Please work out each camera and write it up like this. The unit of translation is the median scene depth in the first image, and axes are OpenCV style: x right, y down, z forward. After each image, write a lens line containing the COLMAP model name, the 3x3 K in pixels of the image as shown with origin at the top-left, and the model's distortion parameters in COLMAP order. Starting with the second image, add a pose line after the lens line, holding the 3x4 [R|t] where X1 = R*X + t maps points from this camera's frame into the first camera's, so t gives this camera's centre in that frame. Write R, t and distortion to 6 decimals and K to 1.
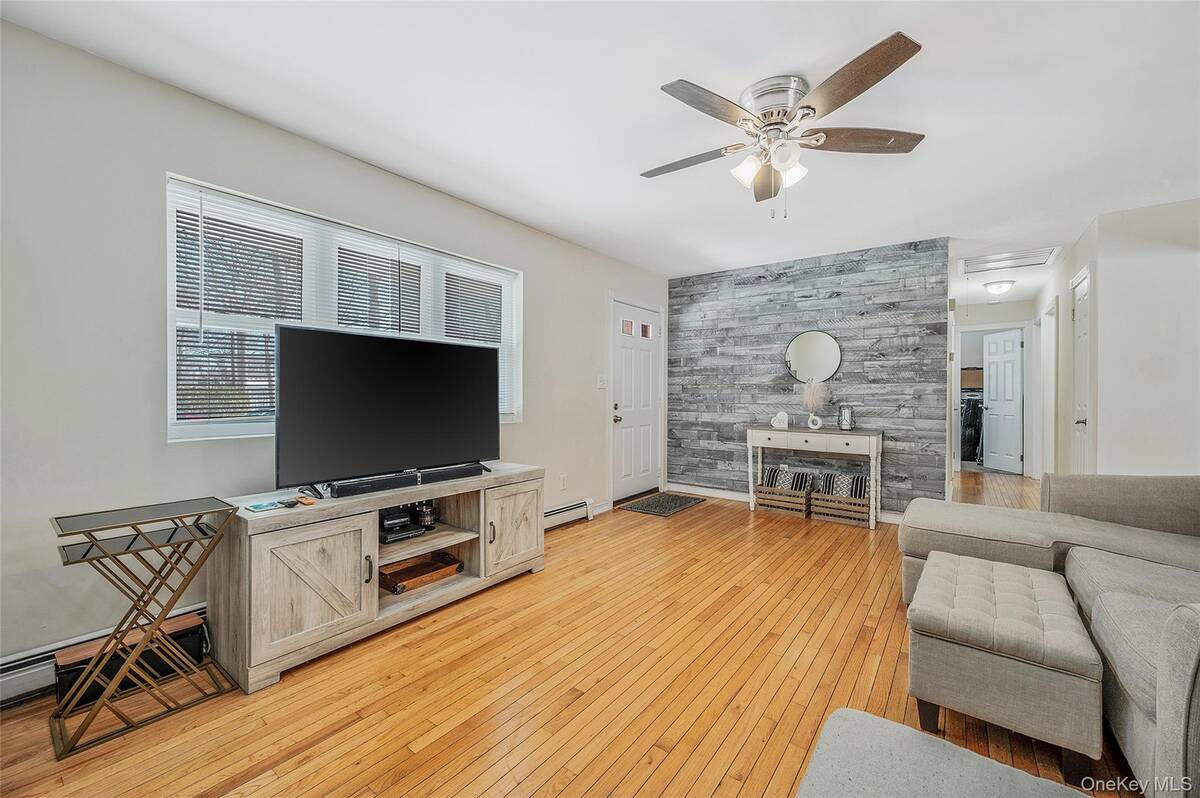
lens RADIAL K [[474.7, 0, 603.0], [0, 474.7, 398.2], [0, 0, 1]] dist [0.001114, -0.000166]
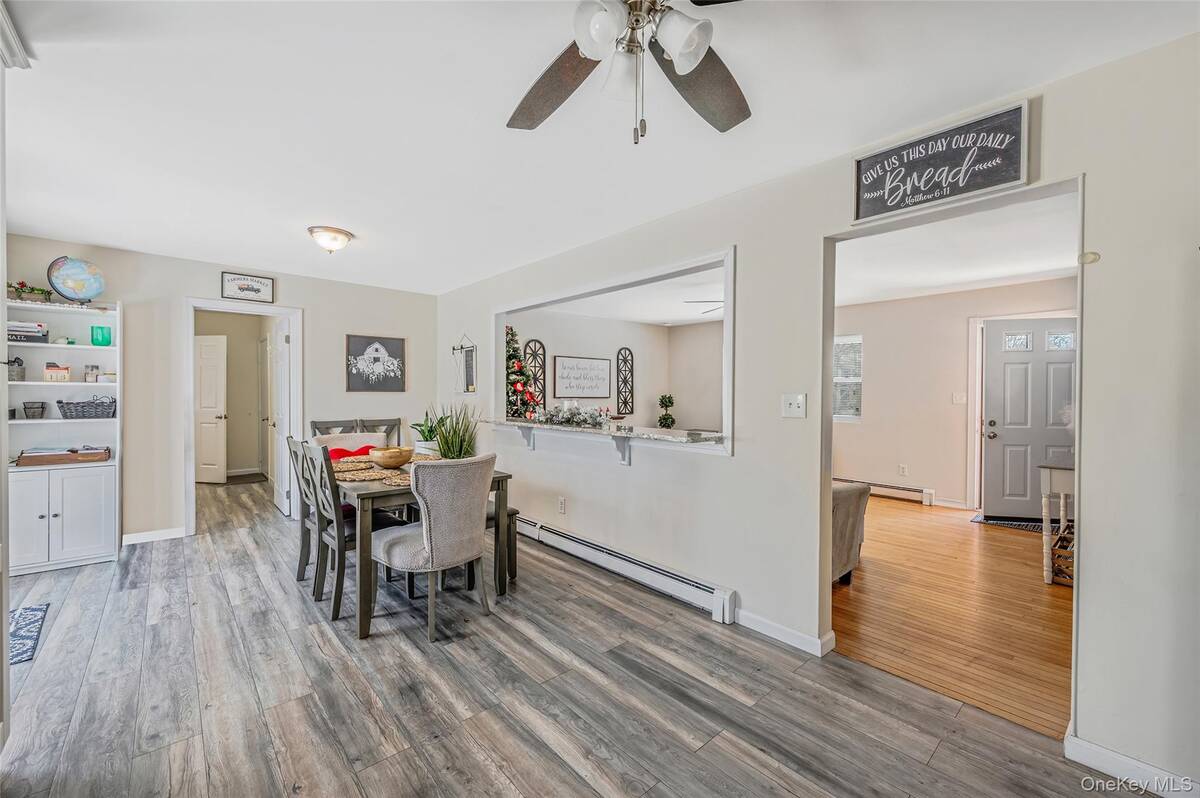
lens RADIAL K [[474.7, 0, 597.5], [0, 474.7, 396.6], [0, 0, 1]] dist [0.001114, -0.000166]
pose [[-0.176543, -0.003478, -0.984287, 1.423076], [-0.008310, 0.999963, -0.002043, -0.031119], [0.984258, 0.007818, -0.176565, 0.524506]]
